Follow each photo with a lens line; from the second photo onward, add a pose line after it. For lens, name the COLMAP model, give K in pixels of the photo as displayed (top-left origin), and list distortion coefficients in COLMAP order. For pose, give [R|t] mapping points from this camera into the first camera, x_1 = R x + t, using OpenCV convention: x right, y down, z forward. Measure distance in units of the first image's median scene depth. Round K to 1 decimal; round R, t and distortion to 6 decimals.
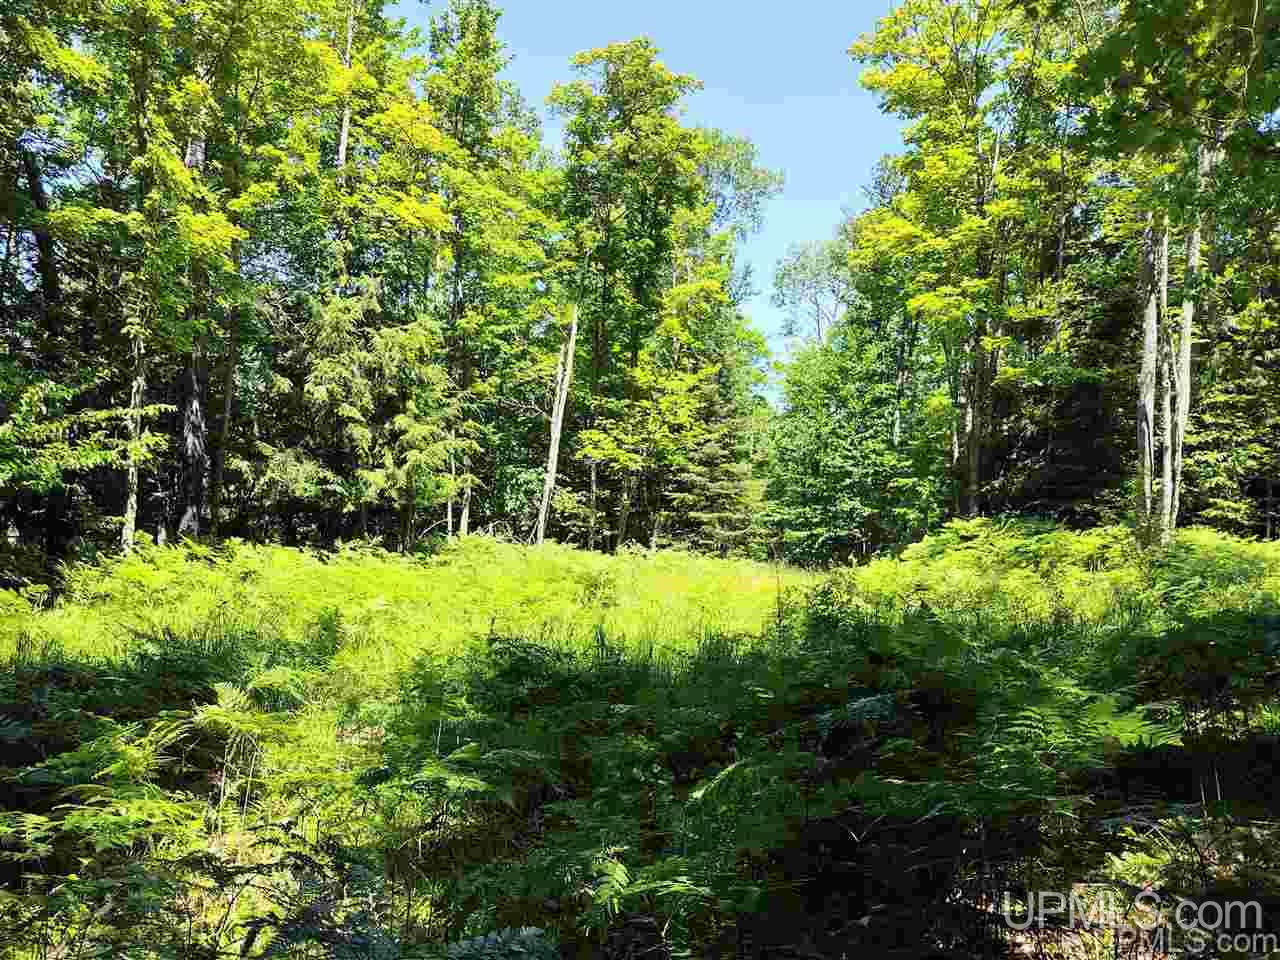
lens RADIAL K [[1094.5, 0, 640.0], [0, 1094.5, 480.0], [0, 0, 1]] dist [0.009720, 0.003611]
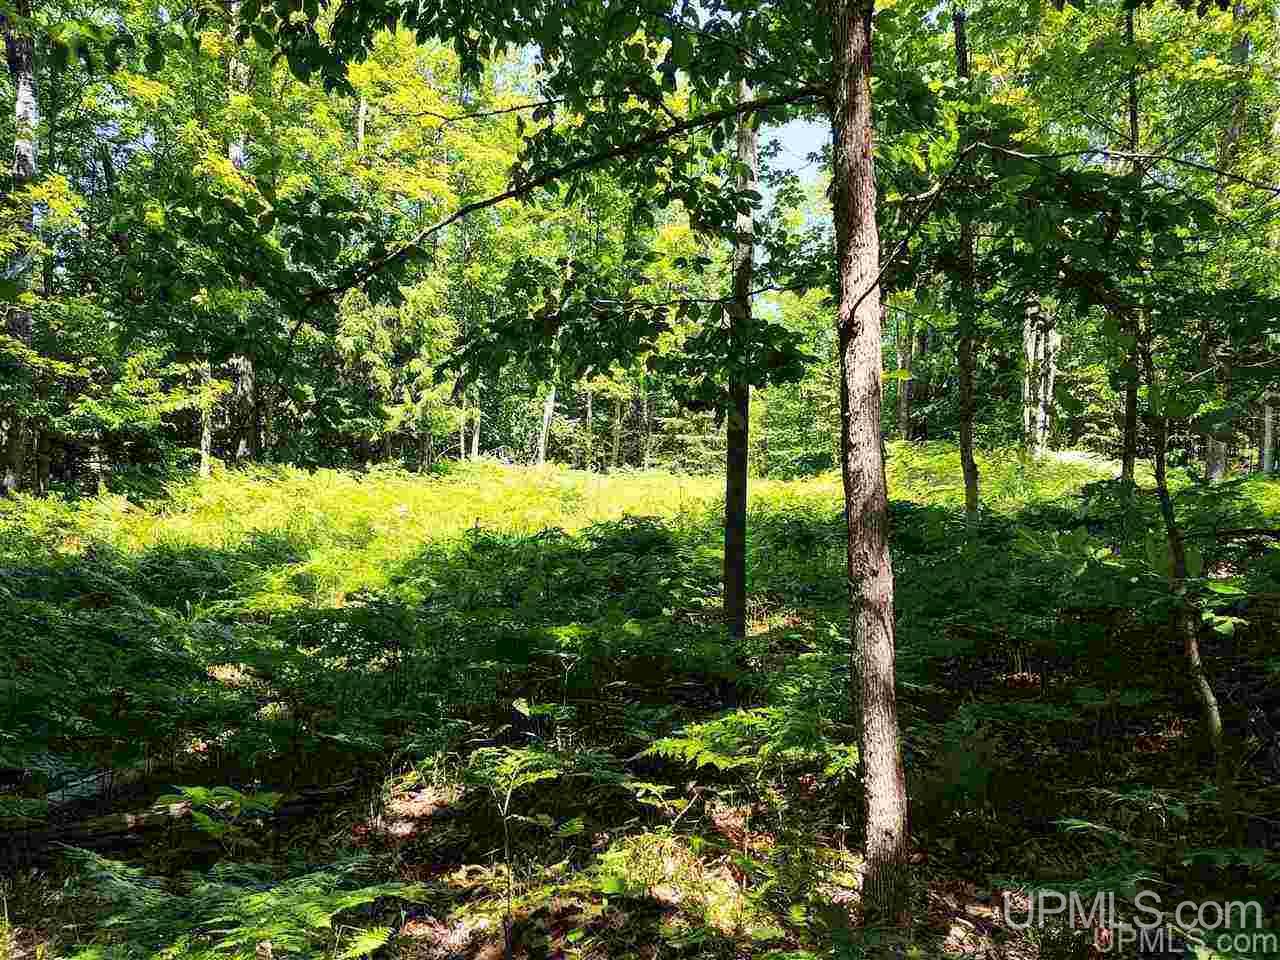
lens RADIAL K [[1094.5, 0, 640.0], [0, 1094.5, 480.0], [0, 0, 1]] dist [0.009720, 0.003611]
pose [[0.999714, -0.010364, -0.021575, 0.051625], [0.011930, 0.997204, 0.073773, -0.012335], [0.020750, -0.074009, 0.997042, -0.202238]]
